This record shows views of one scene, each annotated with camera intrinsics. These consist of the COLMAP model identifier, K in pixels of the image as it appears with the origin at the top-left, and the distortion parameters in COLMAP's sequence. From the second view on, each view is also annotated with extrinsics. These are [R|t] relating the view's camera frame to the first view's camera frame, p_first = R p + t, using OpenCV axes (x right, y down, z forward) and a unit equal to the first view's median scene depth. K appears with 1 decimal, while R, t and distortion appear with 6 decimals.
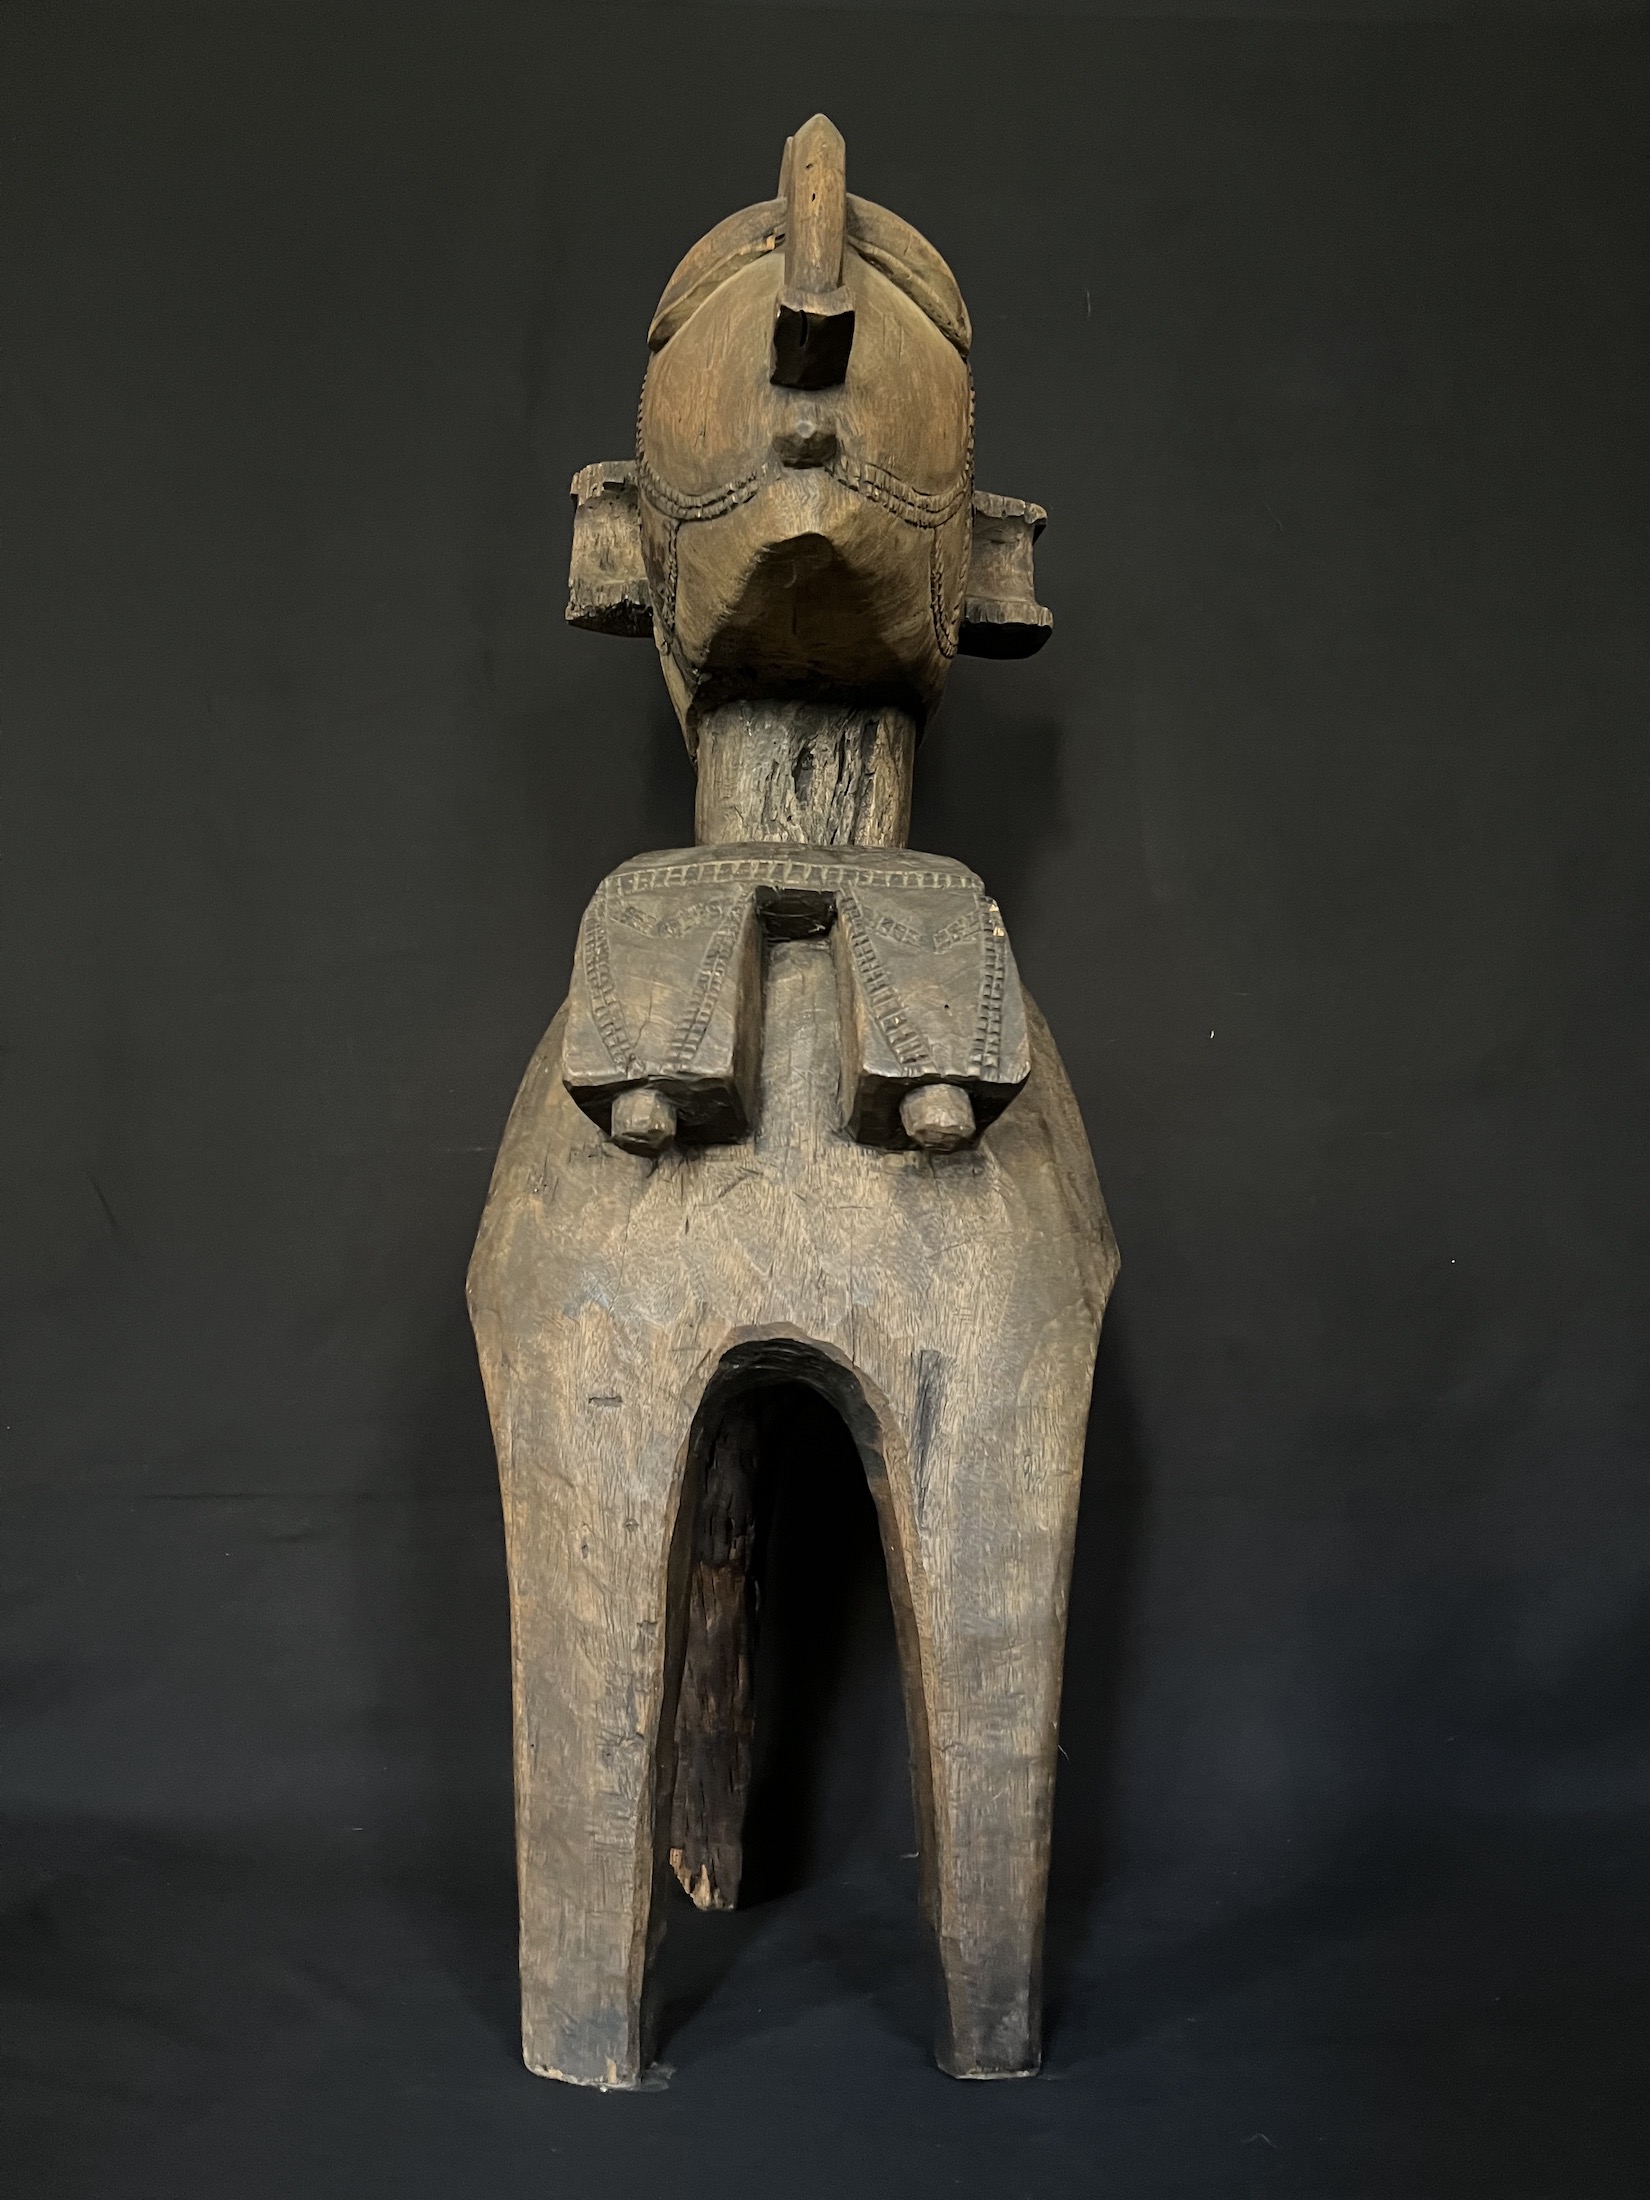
lens RADIAL K [[1689.1, 0, 825.0], [0, 1689.1, 1100.0], [0, 0, 1]] dist [0.034189, -0.000878]
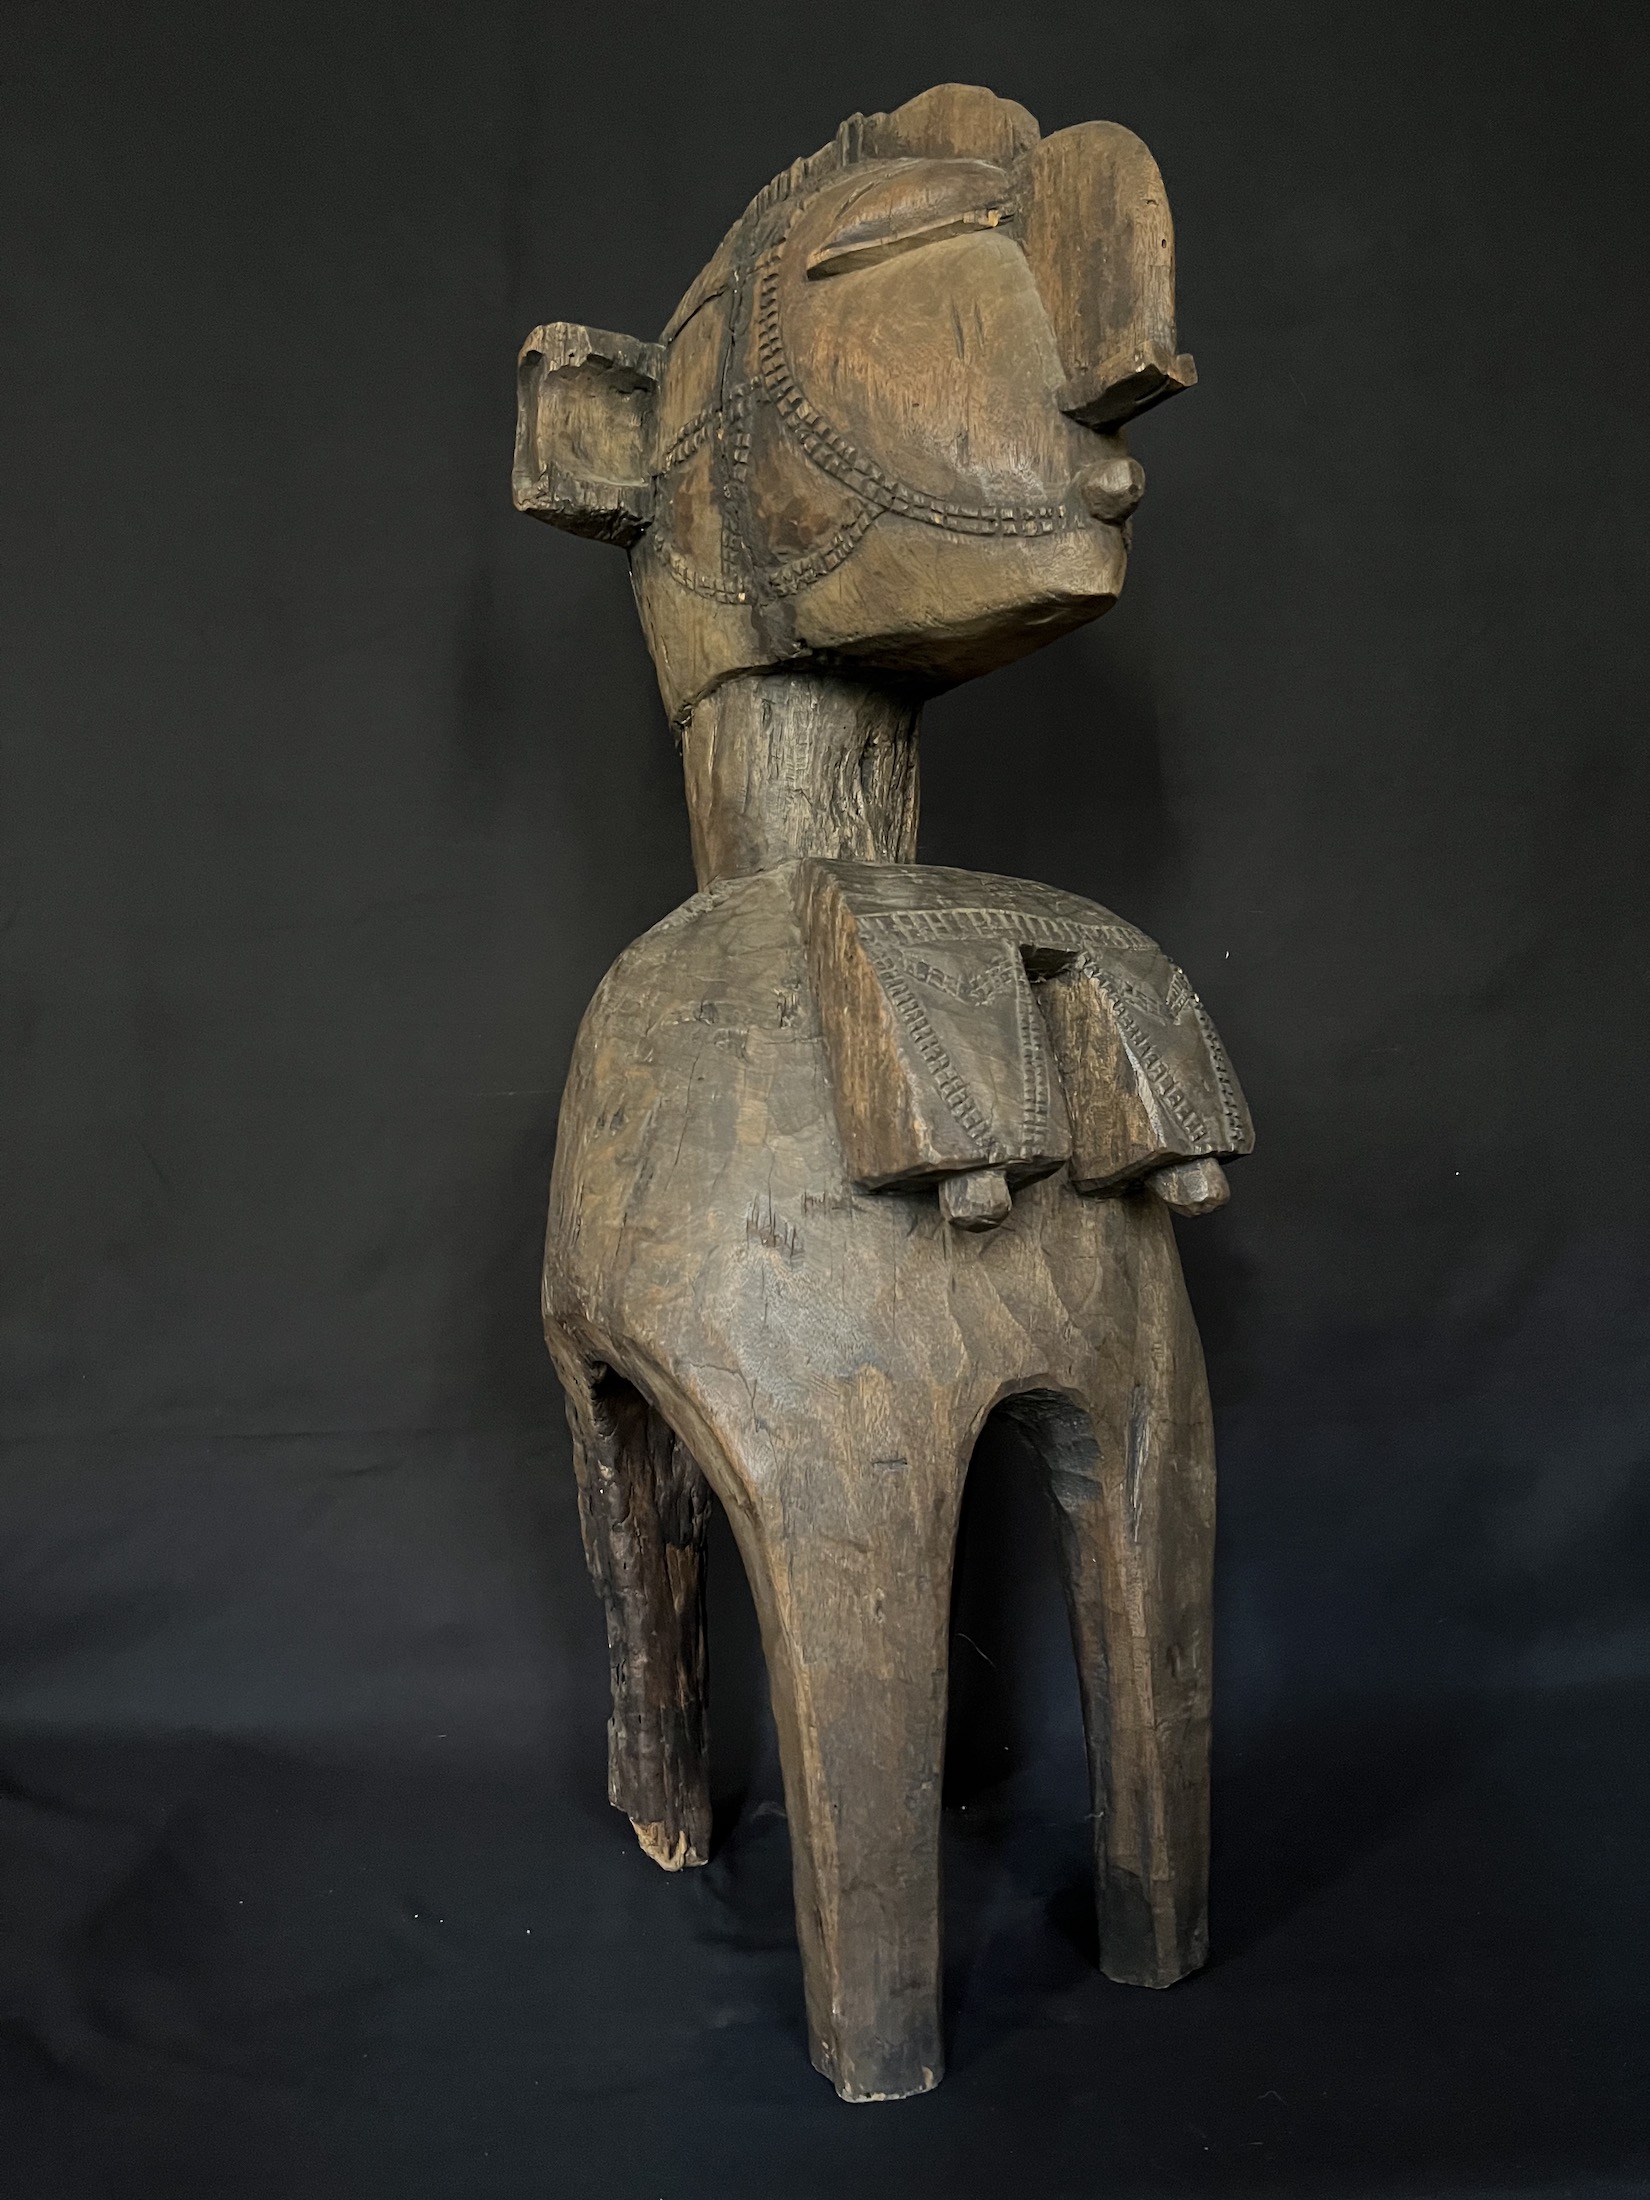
lens RADIAL K [[1675.0, 0, 869.3], [0, 1675.0, 1108.7], [0, 0, 1]] dist [0.035575, 0.003980]
pose [[0.833268, -0.010111, 0.552777, -0.607495], [-0.082167, 0.986464, 0.141904, -0.149988], [-0.546729, -0.163665, 0.821158, 0.199349]]
